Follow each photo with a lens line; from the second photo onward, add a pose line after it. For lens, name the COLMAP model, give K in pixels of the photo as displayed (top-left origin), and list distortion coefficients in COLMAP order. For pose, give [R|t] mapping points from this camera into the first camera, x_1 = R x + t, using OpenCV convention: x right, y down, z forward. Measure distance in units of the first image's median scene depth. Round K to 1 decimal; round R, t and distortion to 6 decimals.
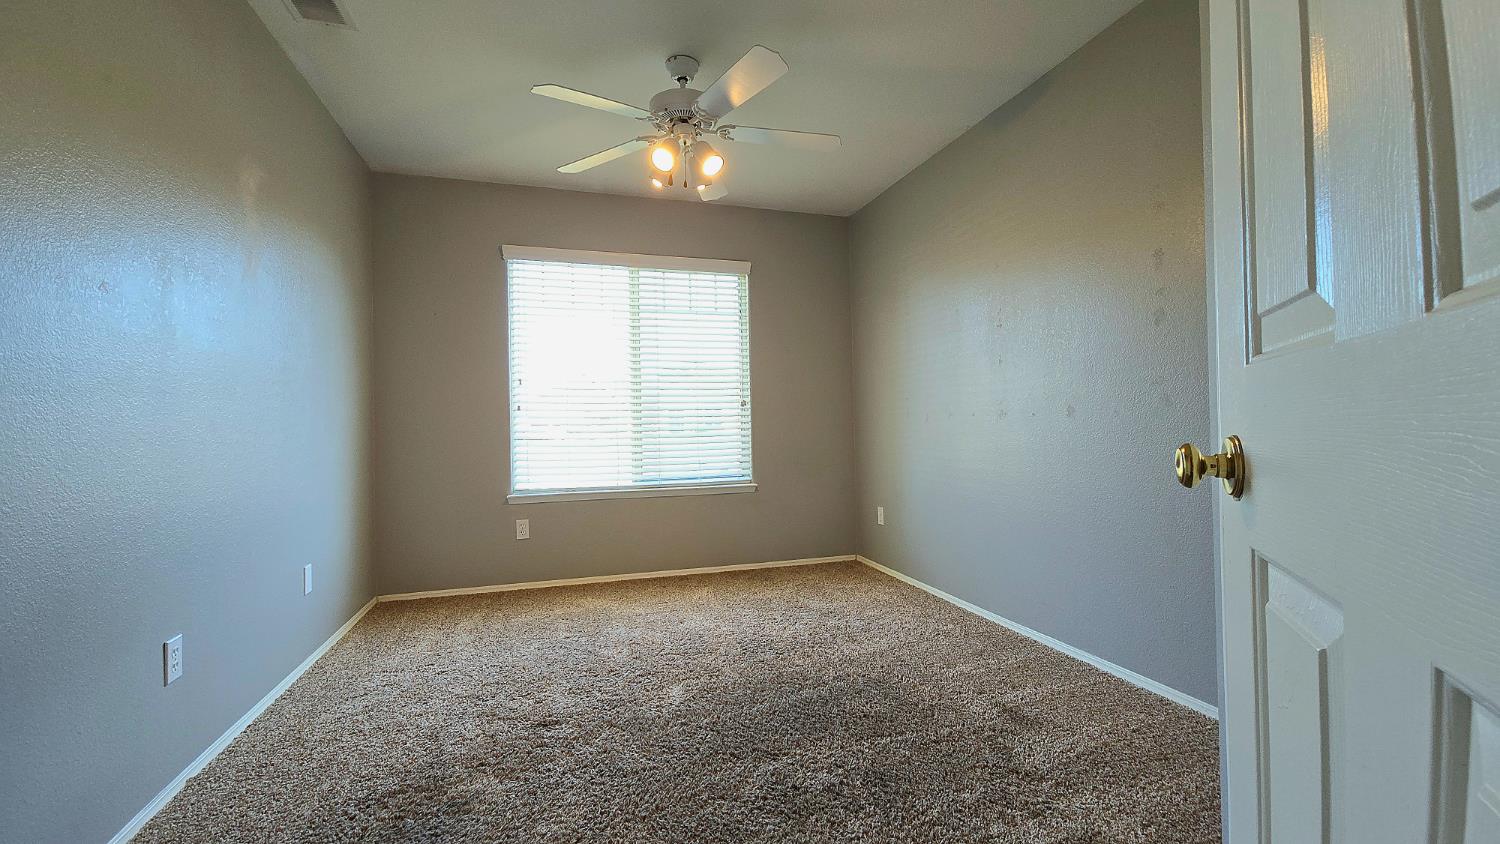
lens RADIAL K [[607.4, 0, 751.4], [0, 607.4, 418.0], [0, 0, 1]] dist [-0.000741, -0.000321]
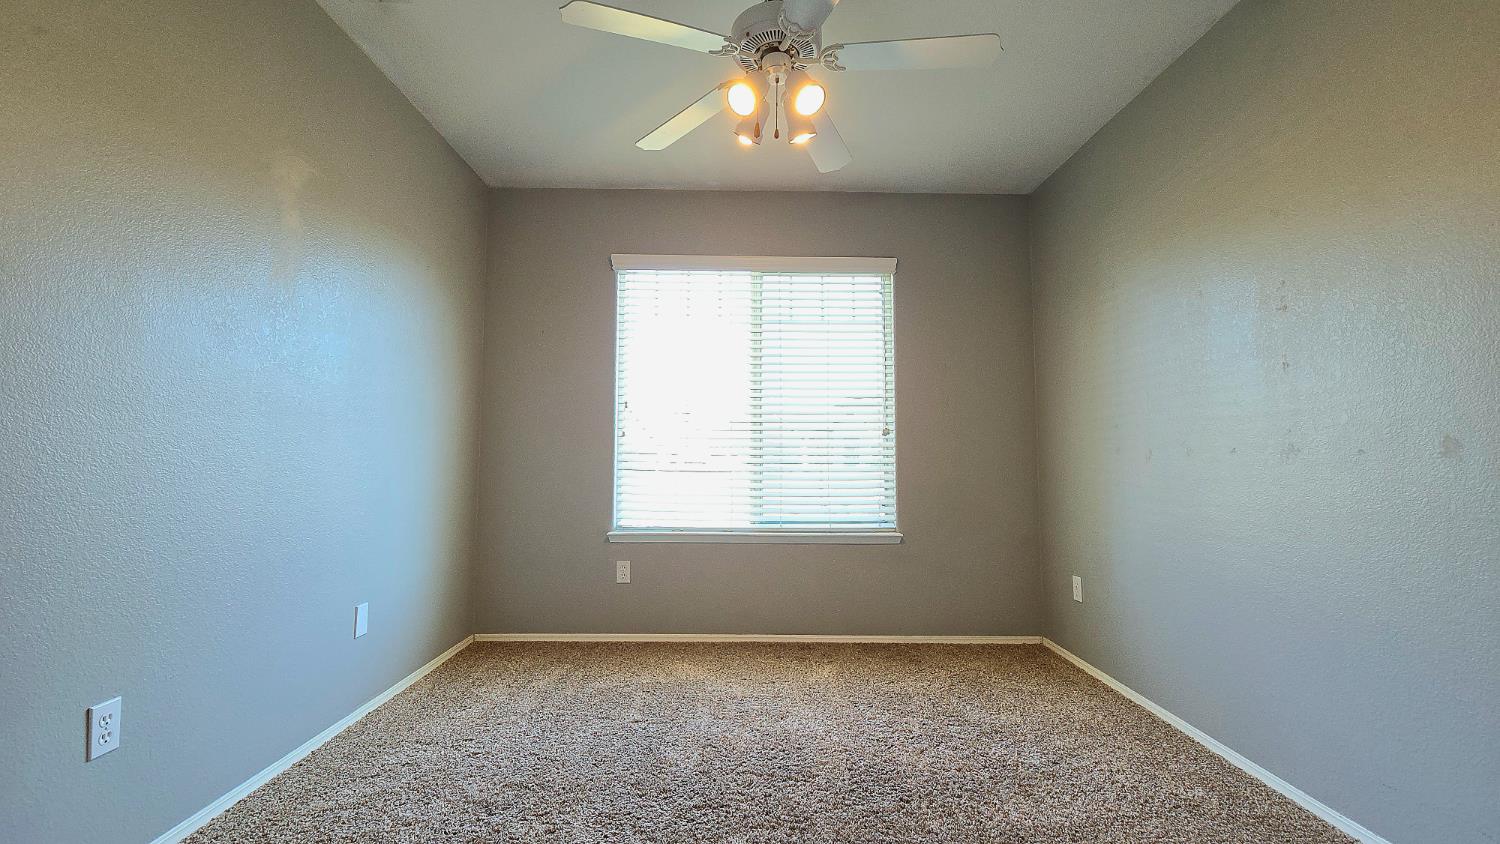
lens RADIAL K [[607.4, 0, 751.4], [0, 607.4, 418.0], [0, 0, 1]] dist [-0.000741, -0.000321]
pose [[0.957700, 0.003505, -0.287746, 0.054722], [-0.018925, 0.998528, -0.050827, 0.002085], [0.287145, 0.054123, 0.956357, 0.209231]]
